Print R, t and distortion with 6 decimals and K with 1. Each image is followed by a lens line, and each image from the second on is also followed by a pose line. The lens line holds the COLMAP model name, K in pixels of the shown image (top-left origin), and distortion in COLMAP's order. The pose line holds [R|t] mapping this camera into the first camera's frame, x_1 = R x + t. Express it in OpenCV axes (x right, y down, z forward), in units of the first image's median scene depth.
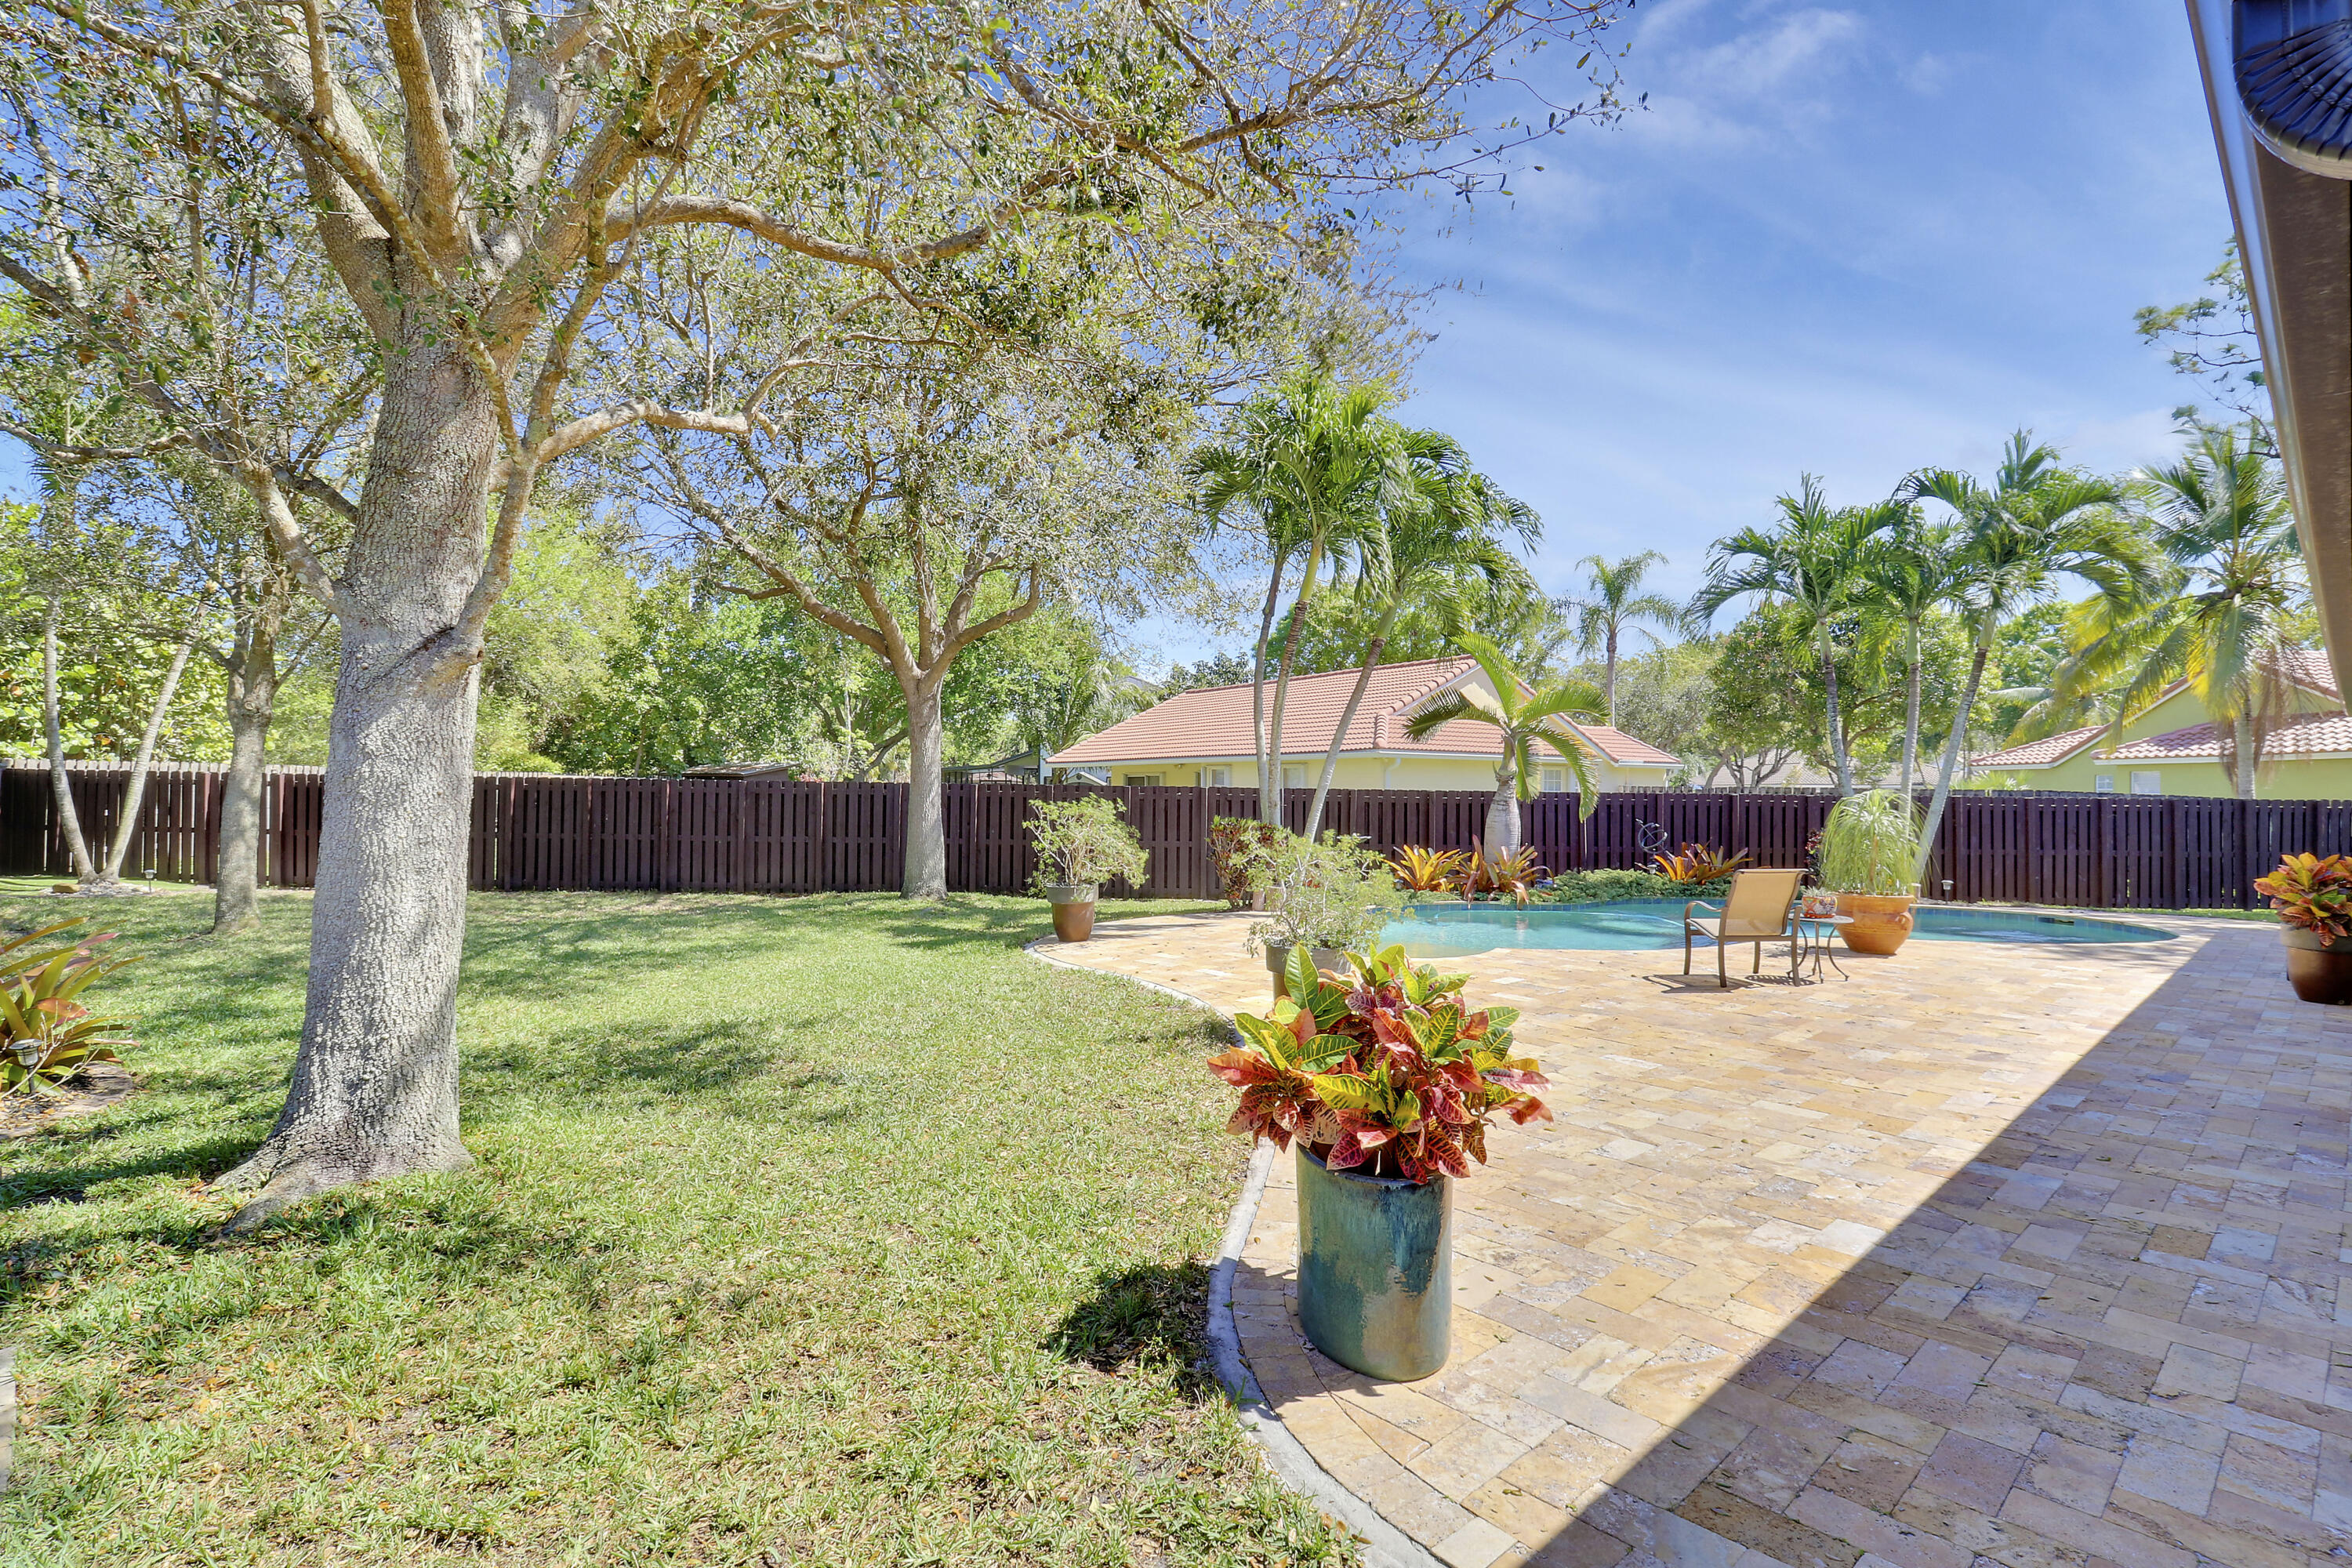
lens RADIAL K [[1103.7, 0, 1189.6], [0, 1103.7, 794.7], [0, 0, 1]] dist [-0.008221, -0.008761]
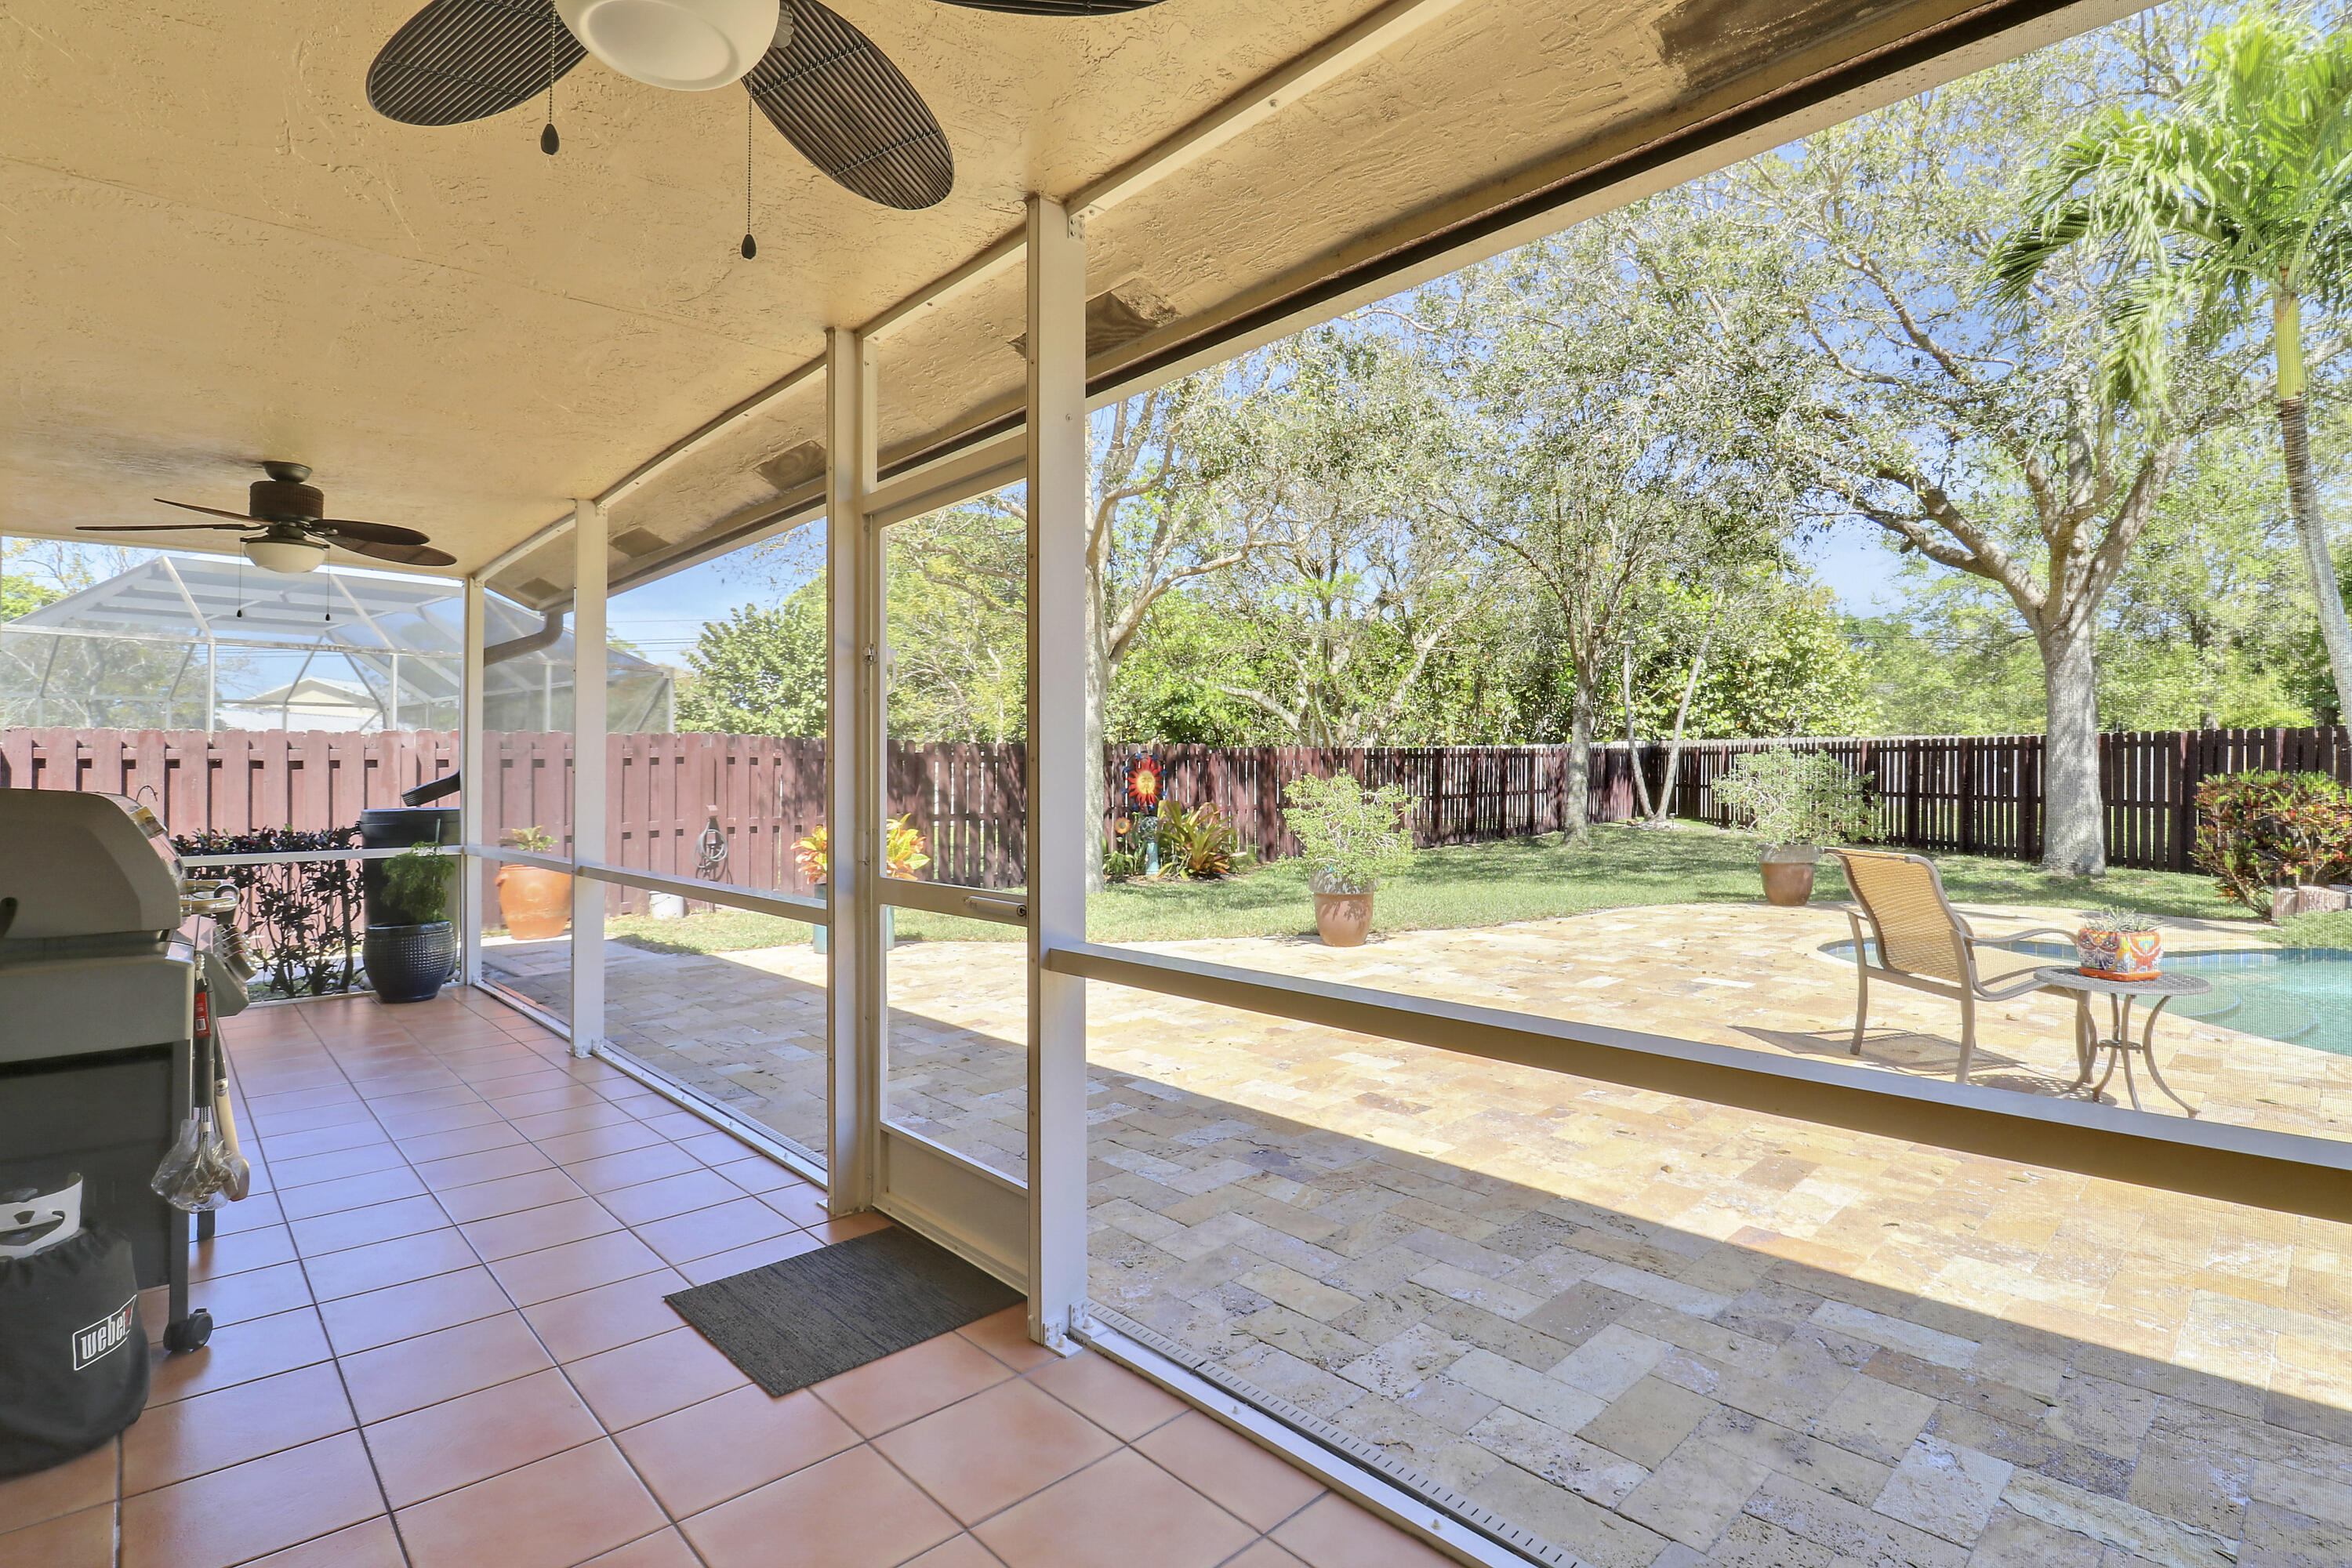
lens RADIAL K [[1103.7, 0, 1183.1], [0, 1103.7, 767.7], [0, 0, 1]] dist [-0.008221, -0.008761]
pose [[0.023305, -0.008902, -0.999689, 0.556763], [0.013680, 0.999870, -0.008585, 0.013893], [0.999635, -0.013476, 0.023424, 0.333781]]
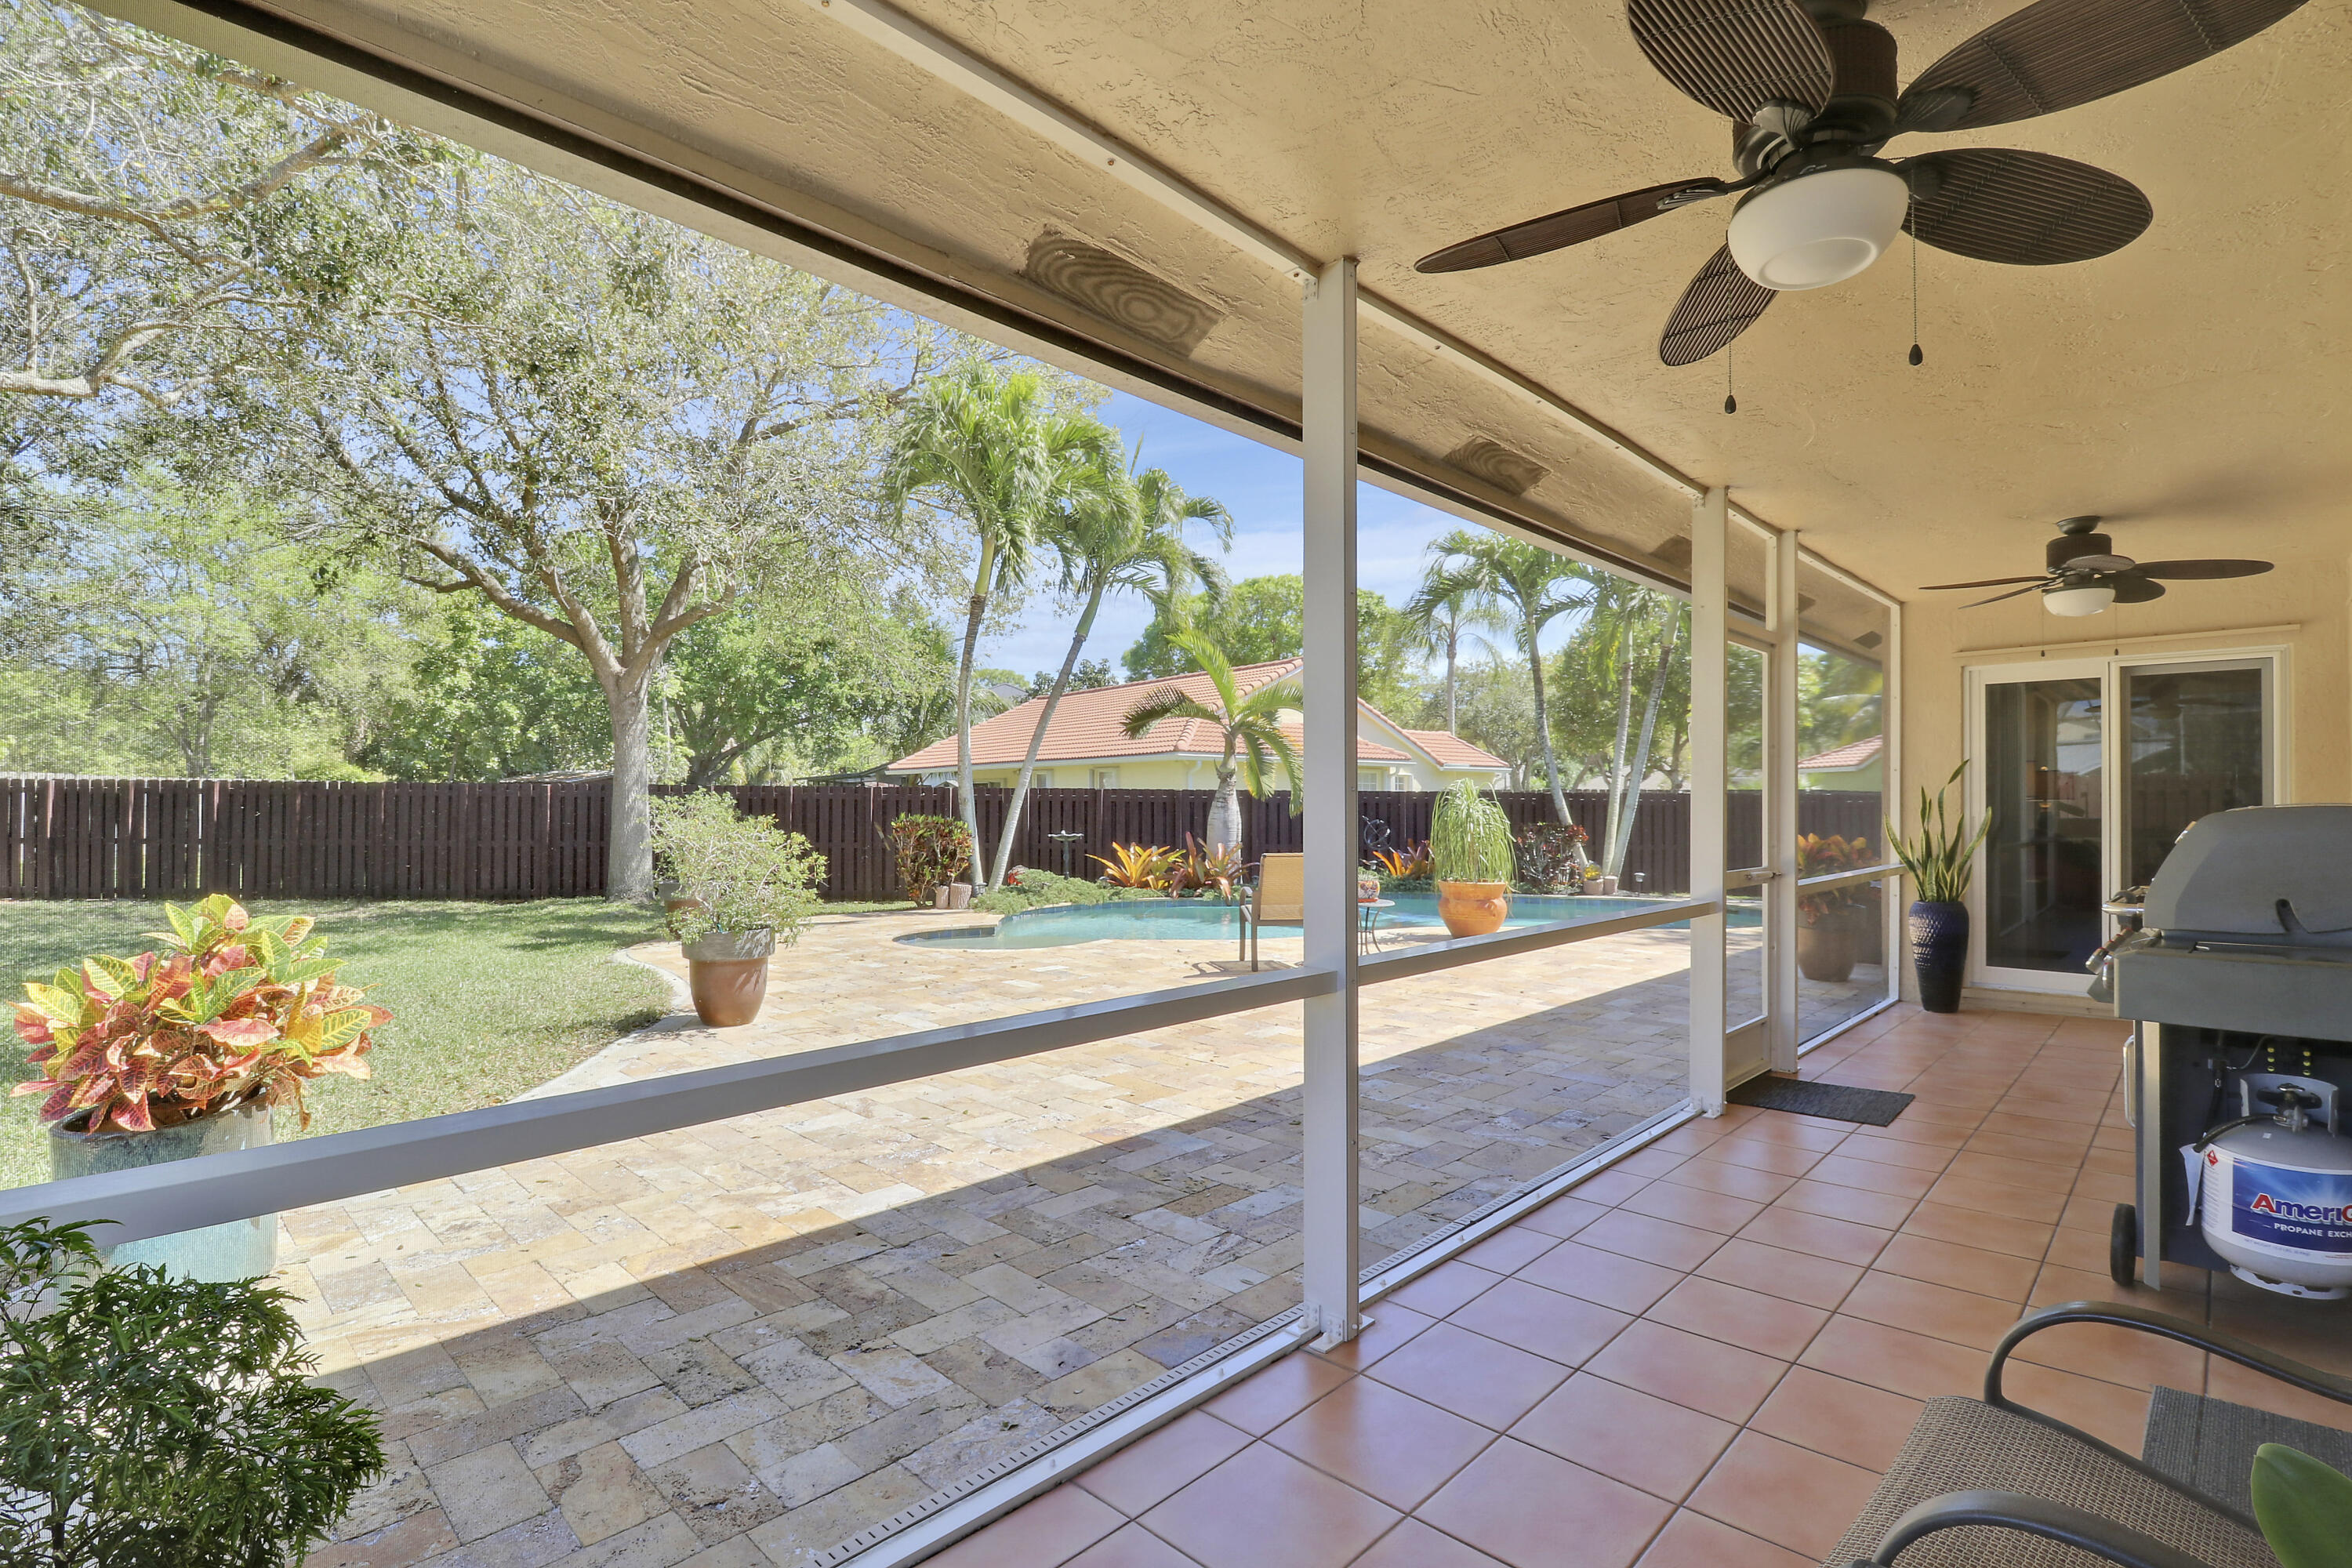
lens RADIAL K [[1103.7, 0, 1200.3], [0, 1103.7, 796.4], [0, 0, 1]] dist [-0.008221, -0.008761]
pose [[0.997549, -0.005219, 0.069772, 0.198757], [0.005867, 0.999941, -0.009089, 0.013319], [-0.069720, 0.009476, 0.997522, 0.000122]]
